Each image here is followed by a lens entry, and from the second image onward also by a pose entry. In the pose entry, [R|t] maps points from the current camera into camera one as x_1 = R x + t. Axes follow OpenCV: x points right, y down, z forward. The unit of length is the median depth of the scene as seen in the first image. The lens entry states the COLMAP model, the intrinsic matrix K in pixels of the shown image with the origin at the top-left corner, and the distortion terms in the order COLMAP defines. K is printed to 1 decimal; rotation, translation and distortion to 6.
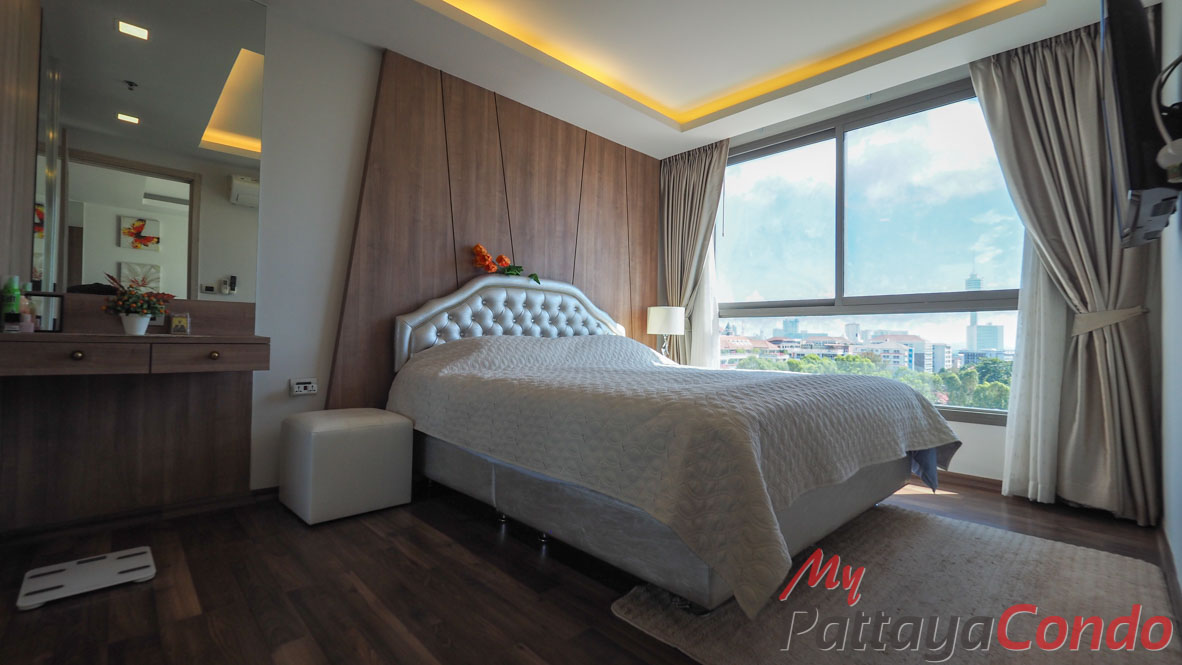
lens RADIAL K [[501.0, 0, 580.3], [0, 501.0, 325.5], [0, 0, 1]] dist [-0.001066, -0.000876]
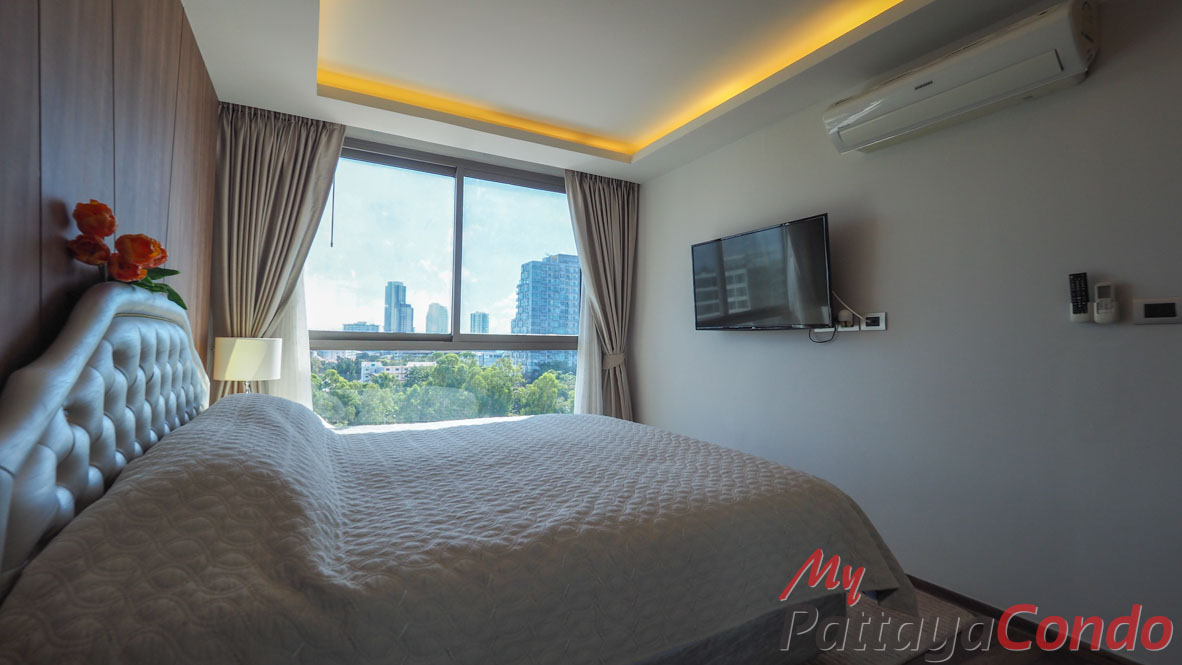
lens RADIAL K [[501.0, 0, 580.3], [0, 501.0, 325.5], [0, 0, 1]] dist [-0.001066, -0.000876]
pose [[0.236613, 0.011593, 0.971535, -0.442162], [-0.030473, 0.999525, -0.004505, -0.082756], [-0.971126, -0.028539, 0.236854, 0.535249]]
